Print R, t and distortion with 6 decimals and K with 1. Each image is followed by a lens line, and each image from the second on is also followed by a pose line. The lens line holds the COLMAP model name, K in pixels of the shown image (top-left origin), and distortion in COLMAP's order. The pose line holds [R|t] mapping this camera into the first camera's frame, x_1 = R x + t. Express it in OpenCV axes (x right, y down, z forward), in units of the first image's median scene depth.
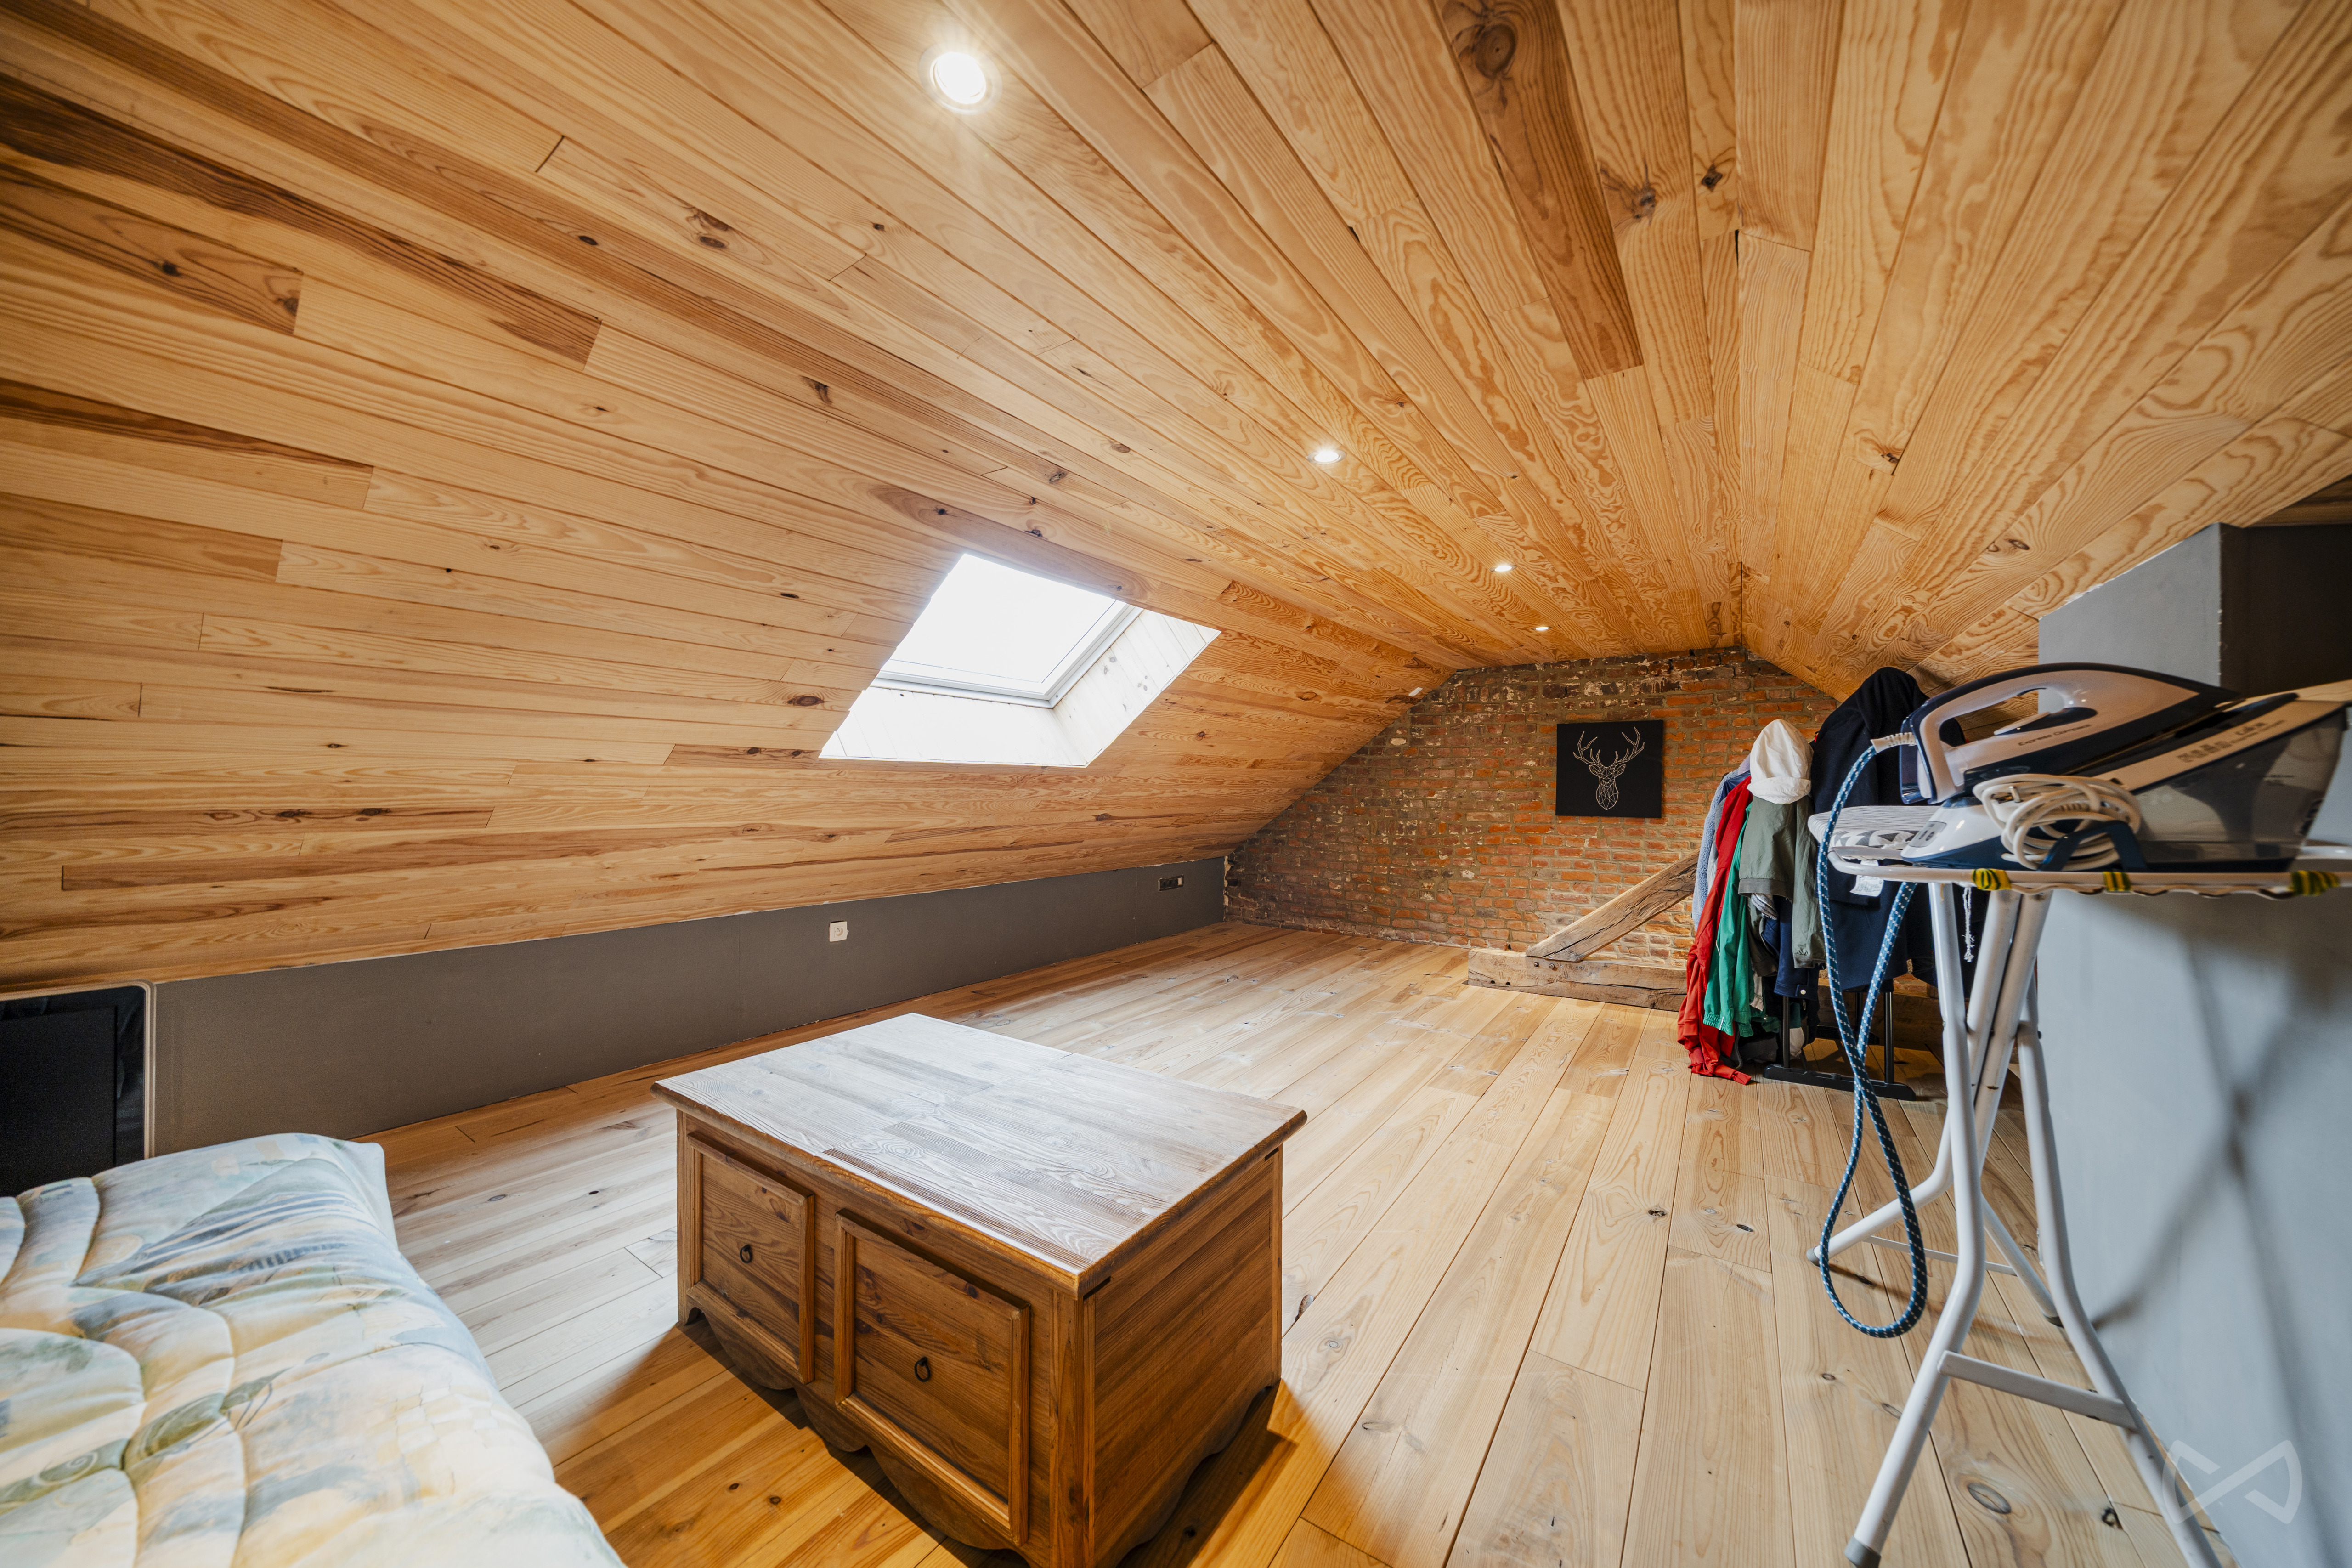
lens RADIAL K [[801.3, 0, 1192.9], [0, 801.3, 791.9], [0, 0, 1]] dist [-0.006994, 0.000092]
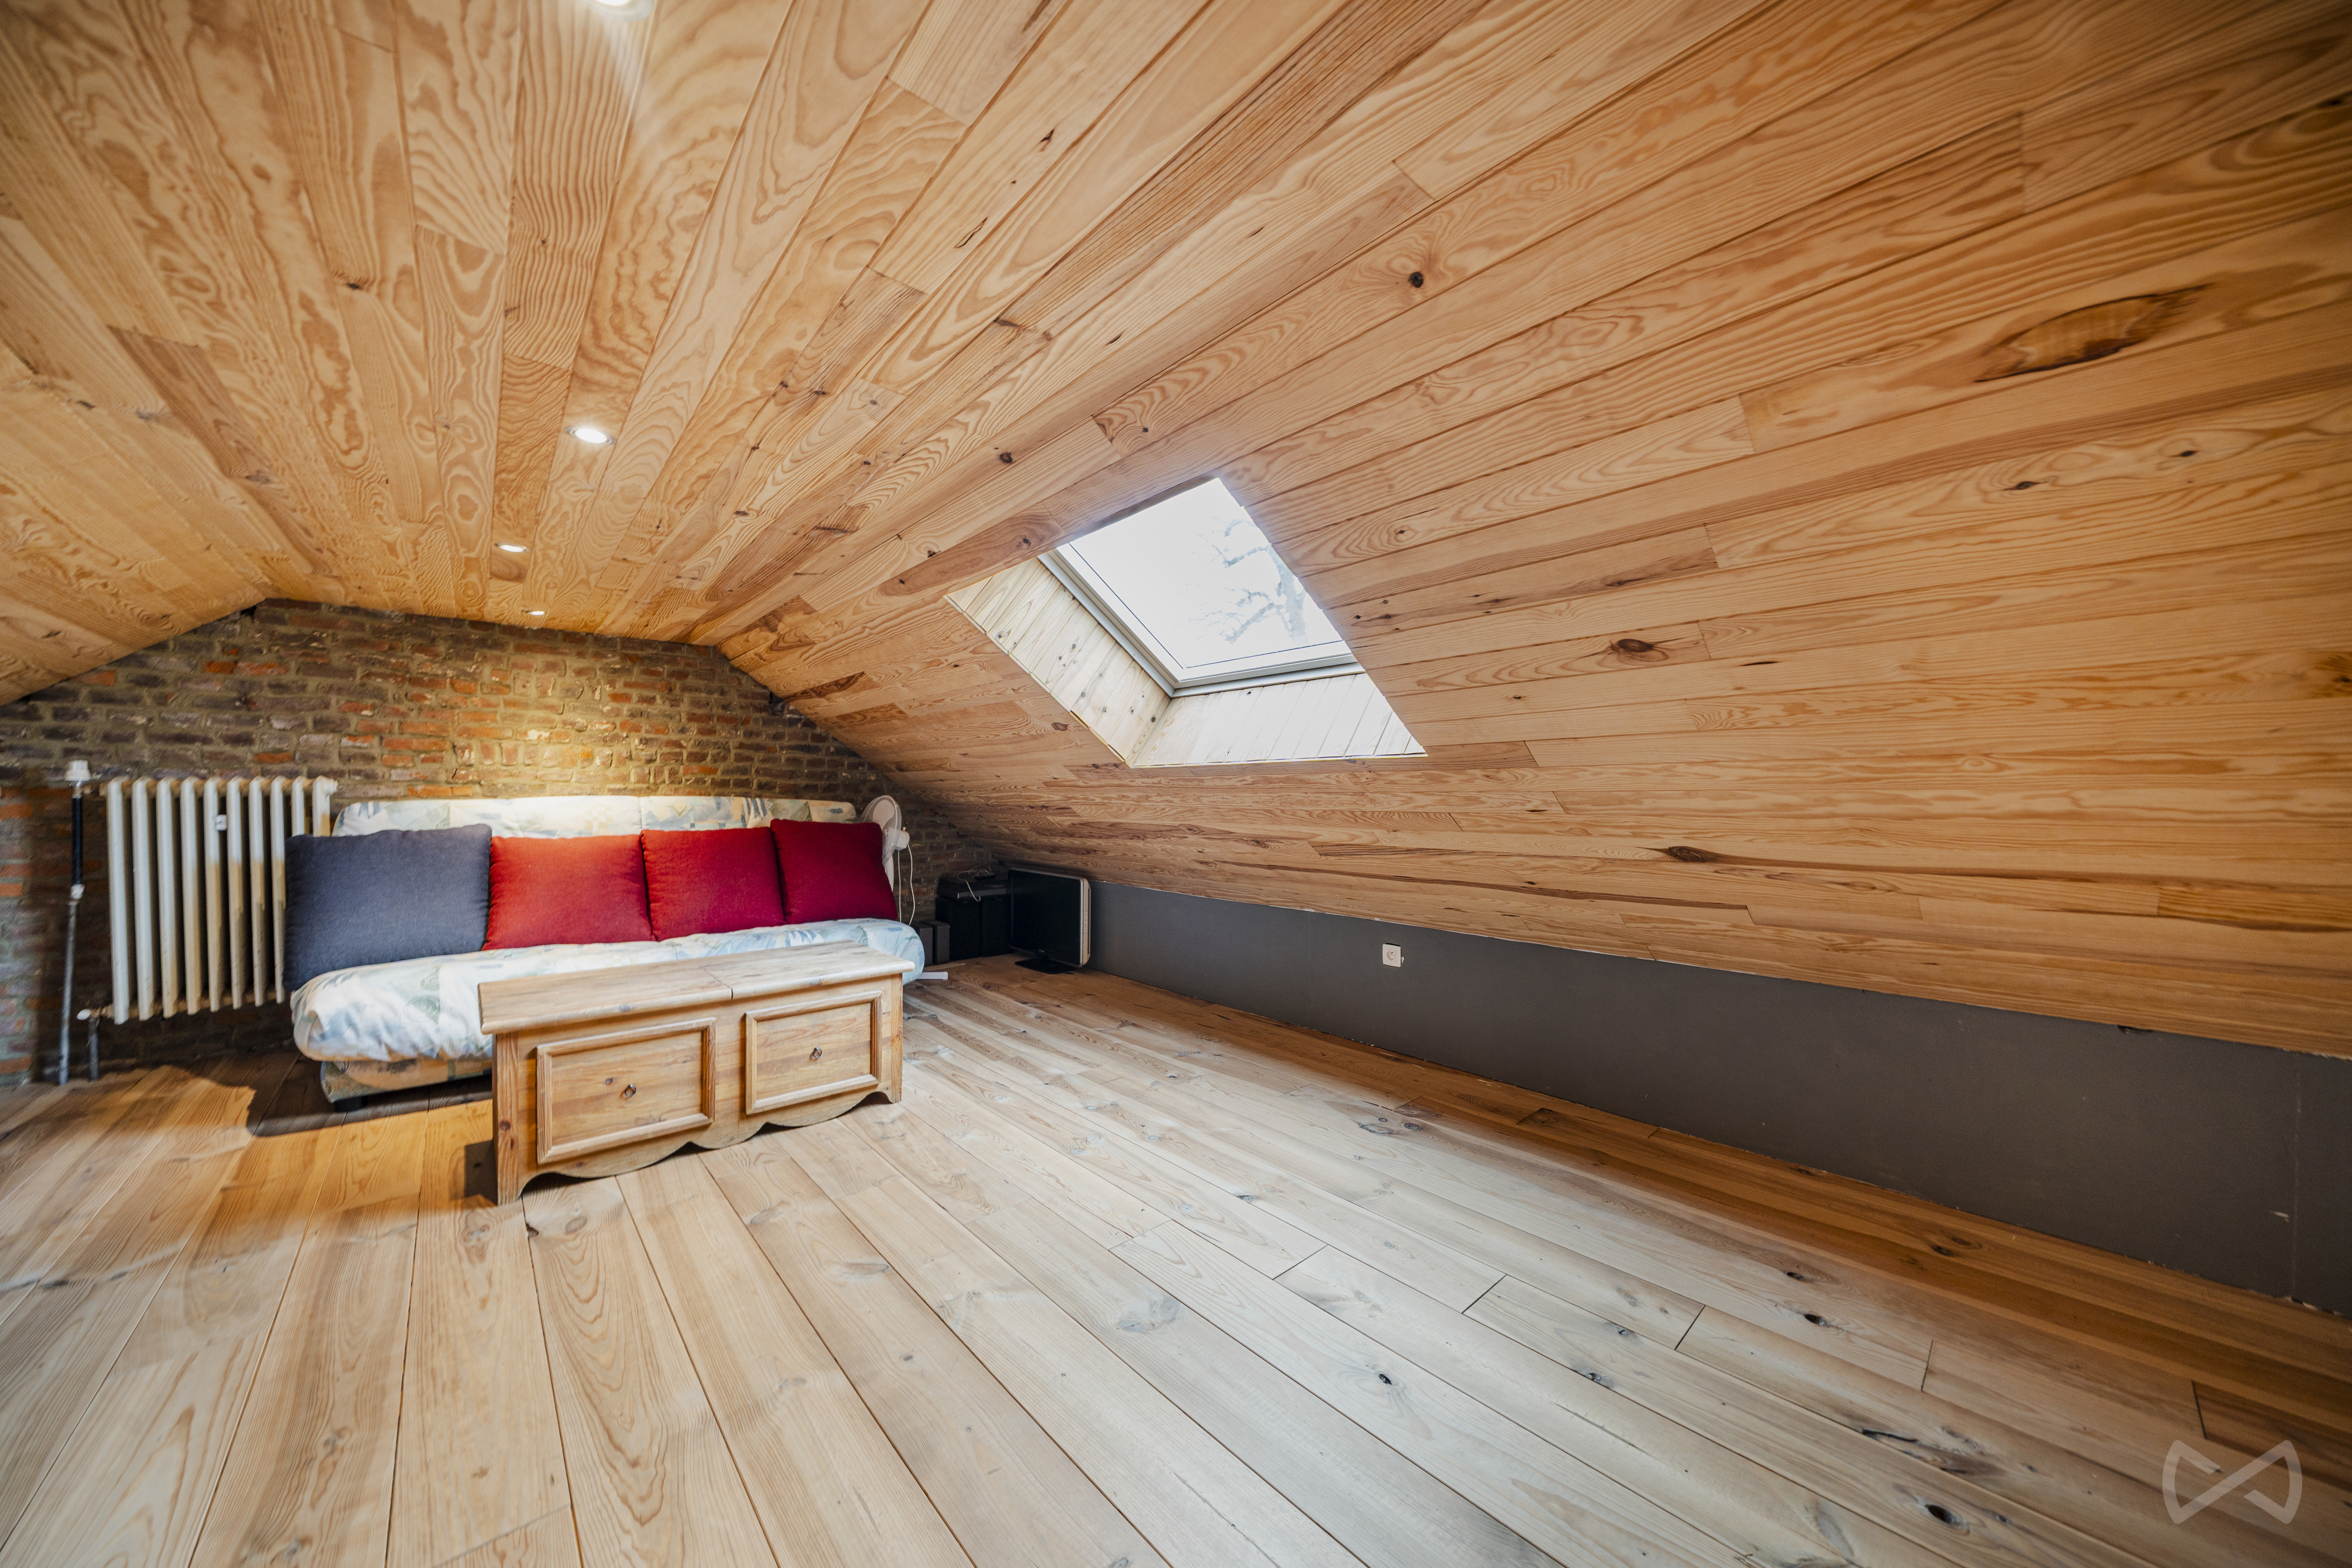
lens RADIAL K [[801.3, 0, 1192.9], [0, 801.3, 791.9], [0, 0, 1]] dist [-0.006994, 0.000092]
pose [[-0.229589, -0.004349, -0.973278, 0.715645], [-0.003213, 0.999988, -0.003711, -0.004281], [0.973282, 0.002275, -0.229600, 1.496781]]
